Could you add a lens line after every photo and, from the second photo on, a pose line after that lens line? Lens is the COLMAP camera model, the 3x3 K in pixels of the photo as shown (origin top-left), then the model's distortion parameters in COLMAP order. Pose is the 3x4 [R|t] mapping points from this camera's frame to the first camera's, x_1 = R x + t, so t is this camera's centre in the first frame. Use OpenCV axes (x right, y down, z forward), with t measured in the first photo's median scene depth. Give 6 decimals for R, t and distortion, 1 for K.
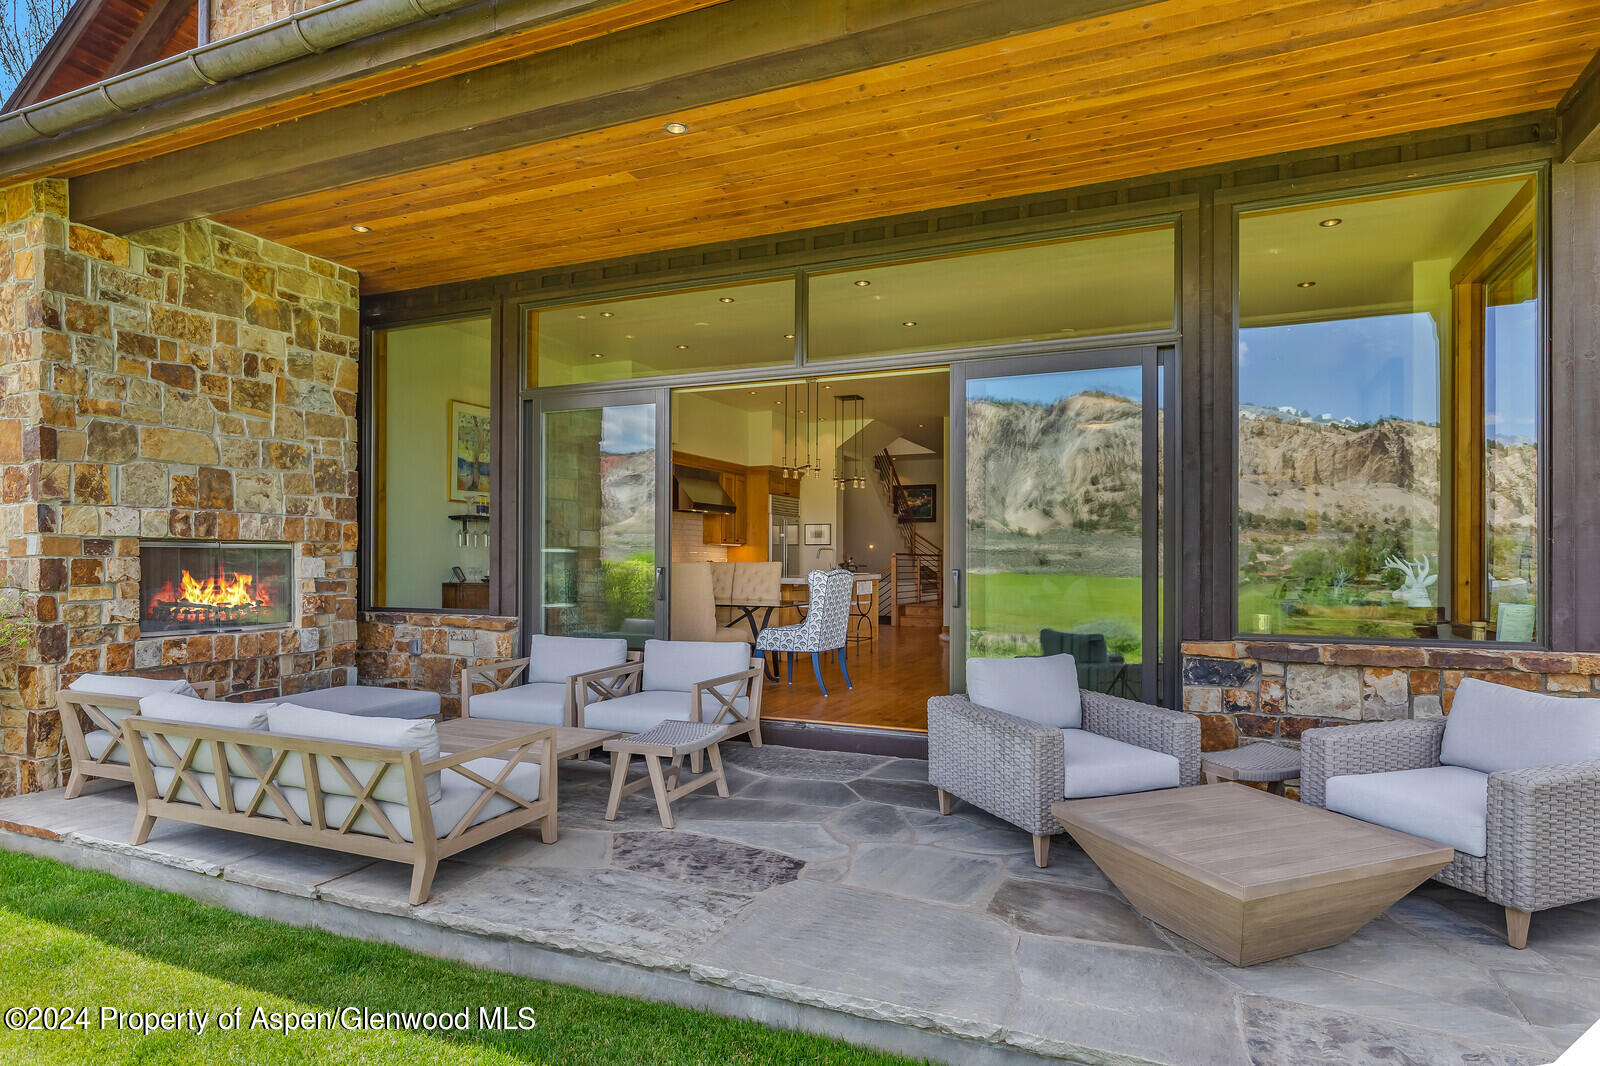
lens RADIAL K [[912.7, 0, 801.2], [0, 912.7, 545.5], [0, 0, 1]] dist [0.004441, 0.000888]
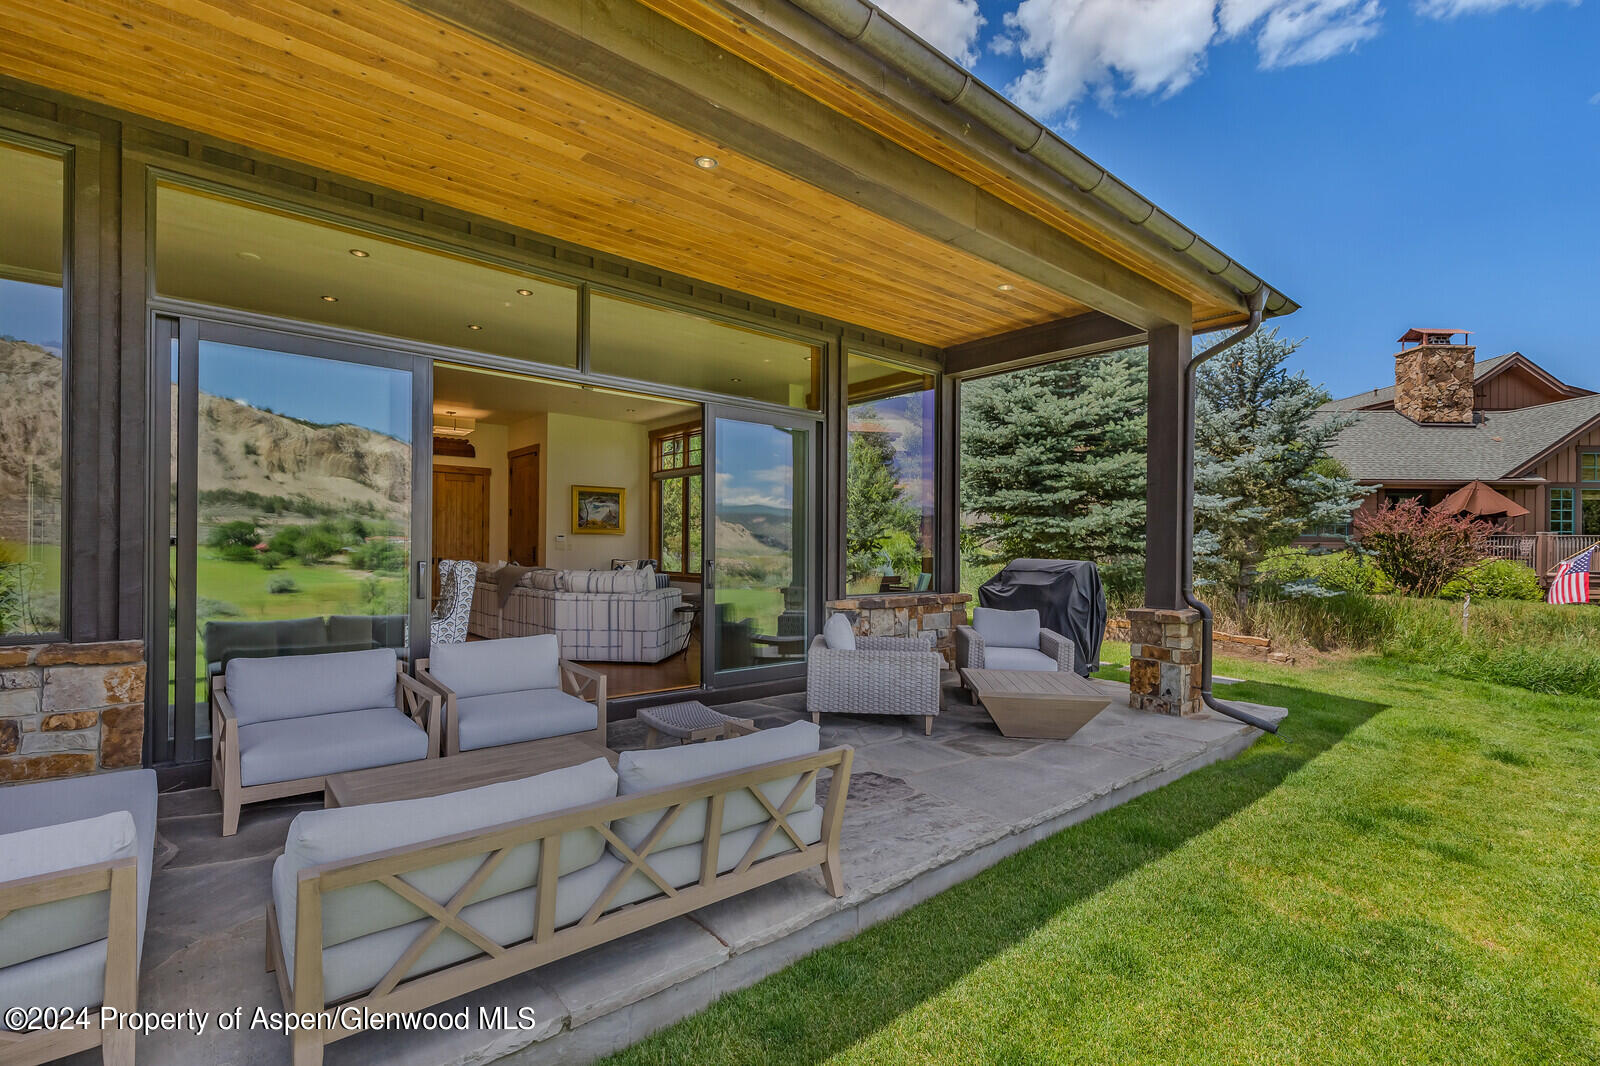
lens RADIAL K [[731.6, 0, 803.2], [0, 731.6, 547.1], [0, 0, 1]] dist [0.007601, -0.000217]
pose [[0.431633, -0.000197, 0.902049, -0.795990], [-0.024712, 0.999622, 0.012043, -0.009858], [-0.901711, -0.027489, 0.431465, 0.458133]]
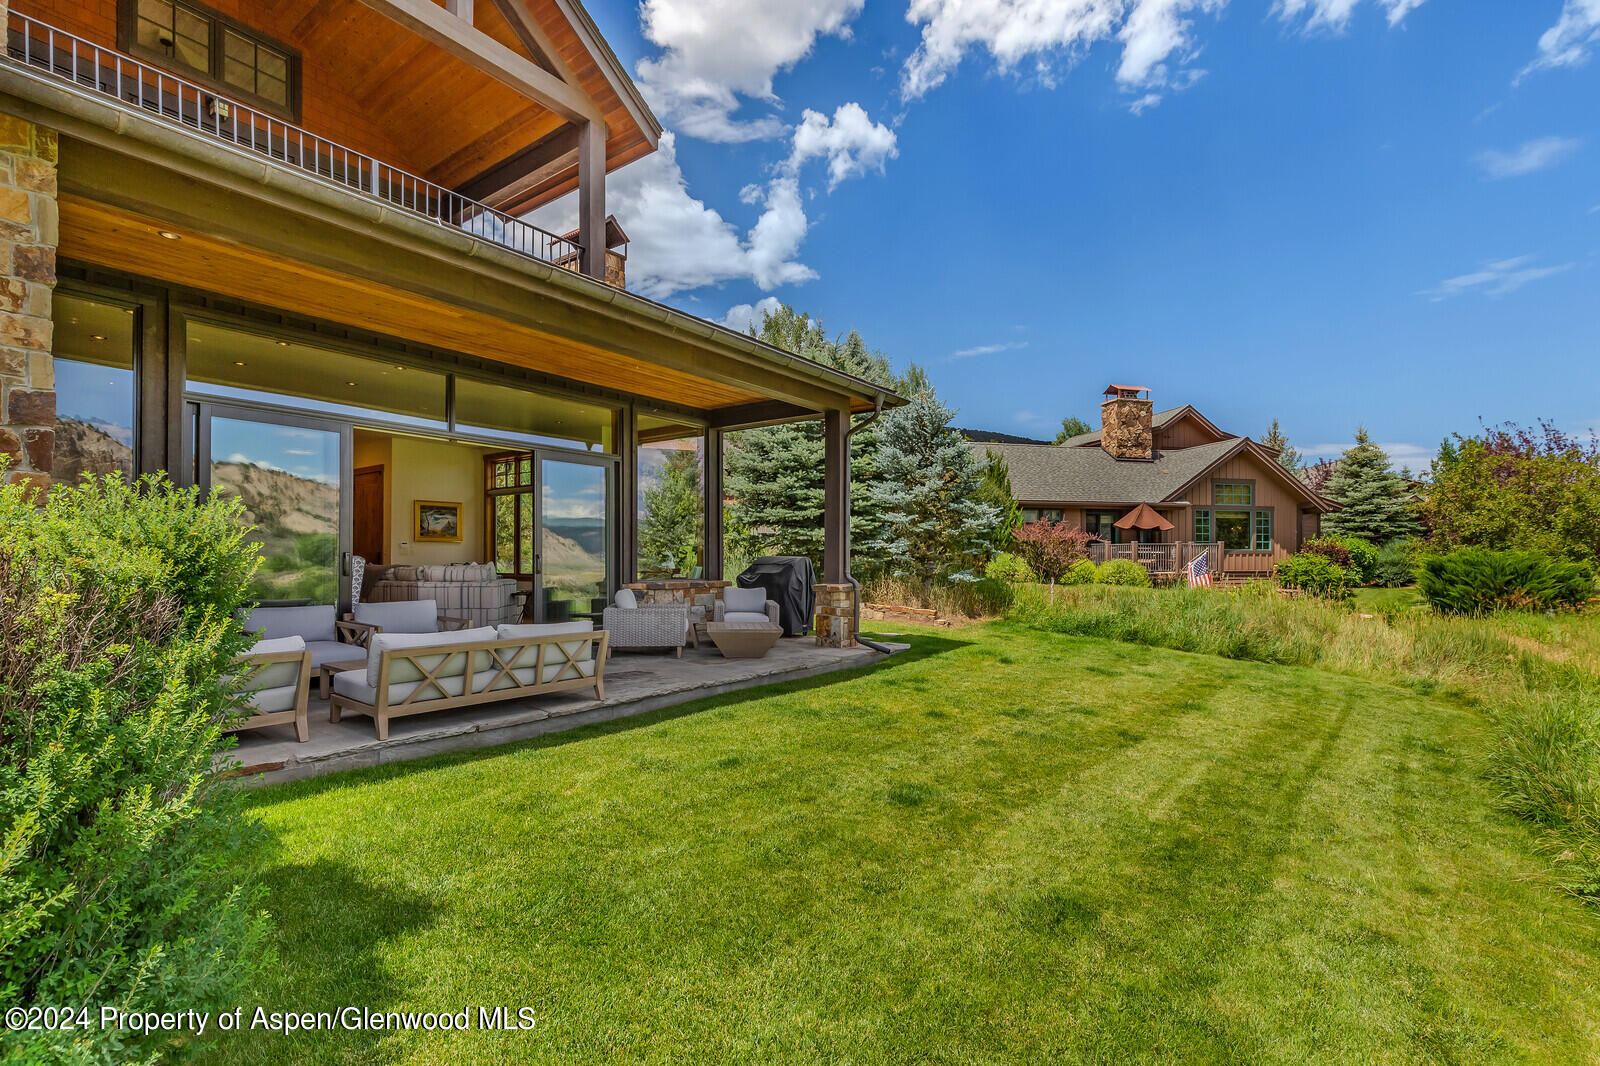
lens RADIAL K [[739.1, 0, 804.4], [0, 739.1, 555.5], [0, 0, 1]] dist [0.011806, -0.000064]
pose [[0.226823, 0.005255, 0.973922, -1.382882], [-0.020631, 0.999787, -0.000590, 0.018455], [-0.973717, -0.019959, 0.226883, 0.077764]]
